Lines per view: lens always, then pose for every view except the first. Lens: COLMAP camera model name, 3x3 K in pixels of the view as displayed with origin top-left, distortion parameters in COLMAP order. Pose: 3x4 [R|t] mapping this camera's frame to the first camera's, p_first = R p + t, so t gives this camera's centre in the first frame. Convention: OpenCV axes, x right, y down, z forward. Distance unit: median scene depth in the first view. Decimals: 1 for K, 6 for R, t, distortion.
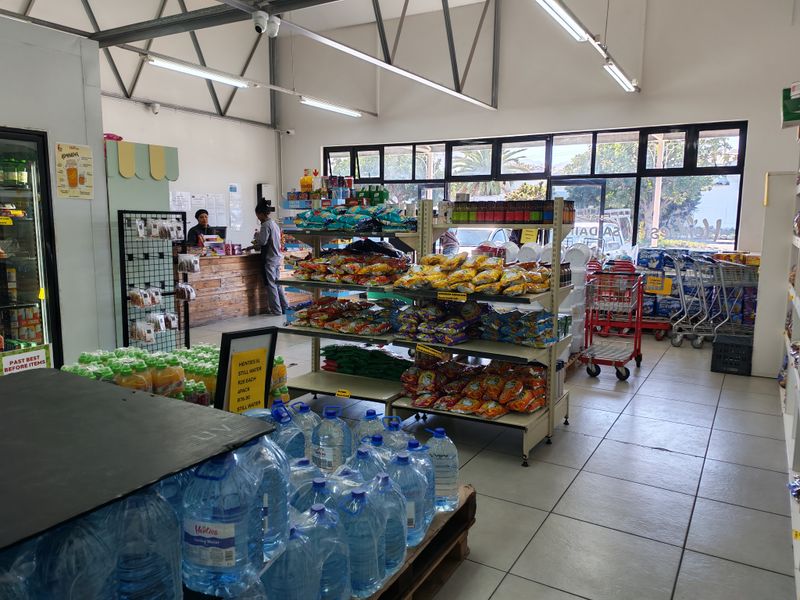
lens RADIAL K [[610.9, 0, 397.6], [0, 610.9, 301.2], [0, 0, 1]] dist [-0.006355, -0.003207]
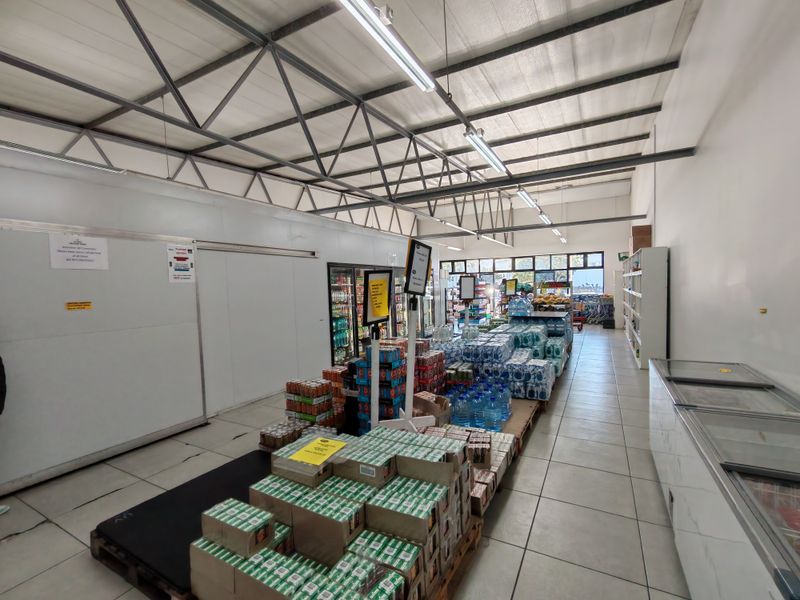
lens RADIAL K [[364.3, 0, 402.8], [0, 364.3, 298.5], [0, 0, 1]] dist [-0.002021, 0.000927]
pose [[0.999013, -0.031178, 0.031649, -0.442401], [0.034251, 0.994223, -0.101725, 0.077443], [-0.028295, 0.102708, 0.994309, -0.674012]]
